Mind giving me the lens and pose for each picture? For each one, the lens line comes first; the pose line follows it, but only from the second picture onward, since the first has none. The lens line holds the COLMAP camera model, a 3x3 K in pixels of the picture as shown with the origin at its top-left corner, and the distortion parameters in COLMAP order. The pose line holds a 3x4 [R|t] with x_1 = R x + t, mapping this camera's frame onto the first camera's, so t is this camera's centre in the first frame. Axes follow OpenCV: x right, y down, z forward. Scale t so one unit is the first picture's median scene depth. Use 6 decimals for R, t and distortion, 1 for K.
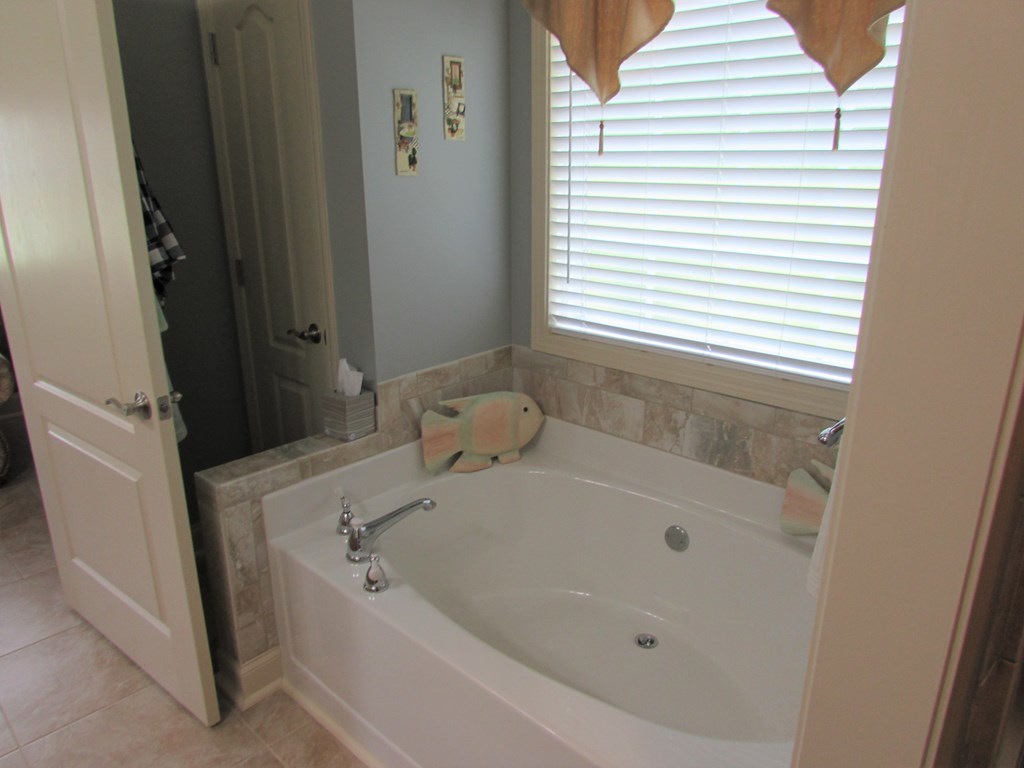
lens RADIAL K [[752.7, 0, 512.0], [0, 752.7, 384.0], [0, 0, 1]] dist [-0.041589, -0.001364]
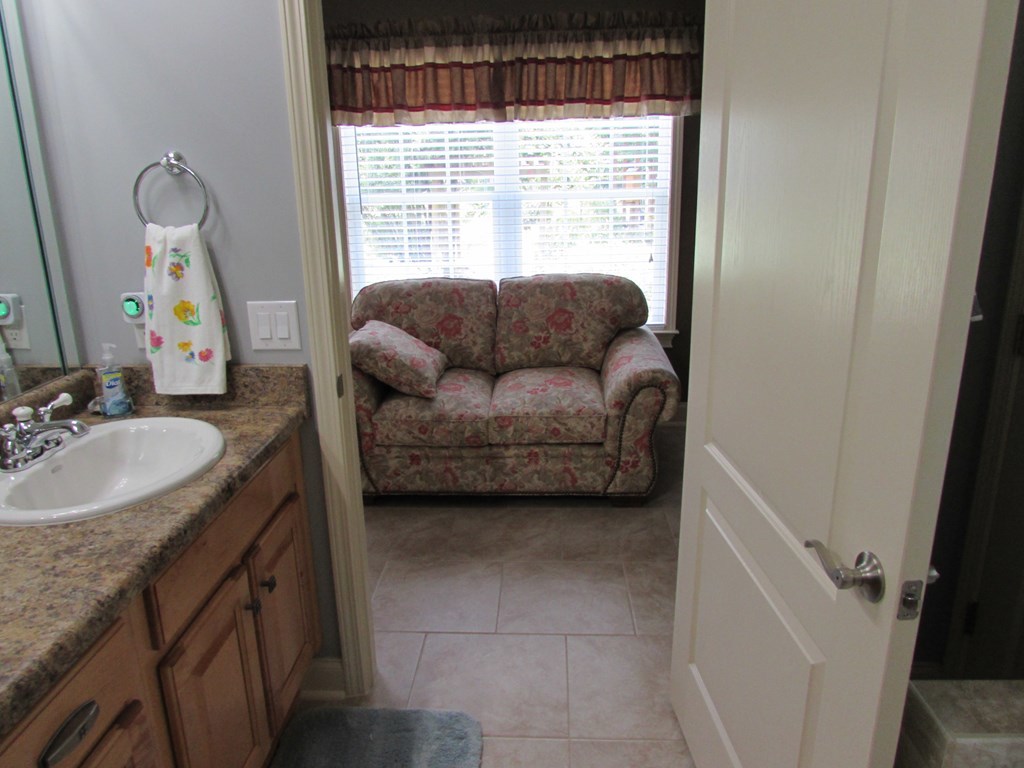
lens RADIAL K [[727.0, 0, 512.0], [0, 727.0, 384.0], [0, 0, 1]] dist [-0.027098, 0.002795]
pose [[0.664885, 0.207880, -0.717436, -0.278235], [-0.217176, 0.972799, 0.080604, -0.087932], [0.714677, 0.102217, 0.691946, 0.365415]]
